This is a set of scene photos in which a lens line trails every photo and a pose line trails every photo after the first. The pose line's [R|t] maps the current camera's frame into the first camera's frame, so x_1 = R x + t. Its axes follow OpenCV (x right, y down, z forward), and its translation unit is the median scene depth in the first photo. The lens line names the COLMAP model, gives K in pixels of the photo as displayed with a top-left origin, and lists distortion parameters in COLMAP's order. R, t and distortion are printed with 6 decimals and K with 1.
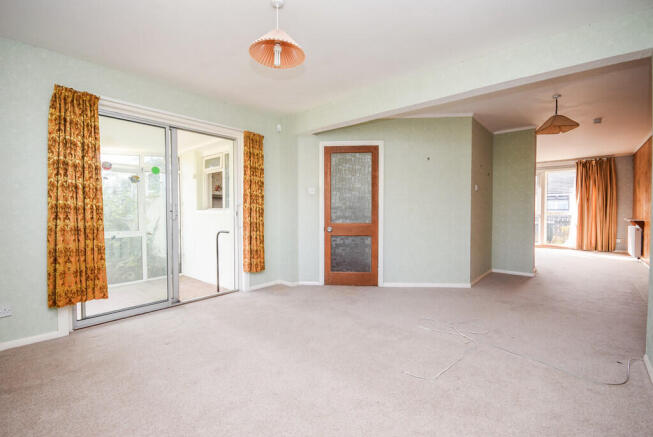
lens RADIAL K [[296.0, 0, 327.8], [0, 296.0, 216.5], [0, 0, 1]] dist [0.001118, -0.000565]
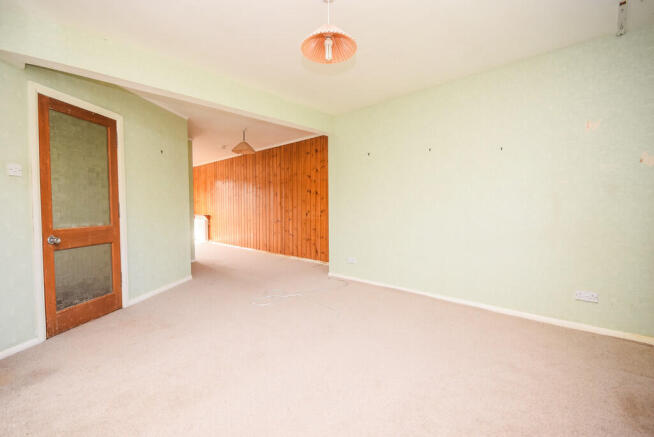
lens RADIAL K [[296.4, 0, 328.4], [0, 296.4, 215.5], [0, 0, 1]] dist [0.001118, -0.000565]
pose [[0.064119, -0.022528, 0.997688, -0.541148], [0.024047, 0.999490, 0.021023, -0.003586], [-0.997652, 0.022644, 0.064628, 0.420094]]
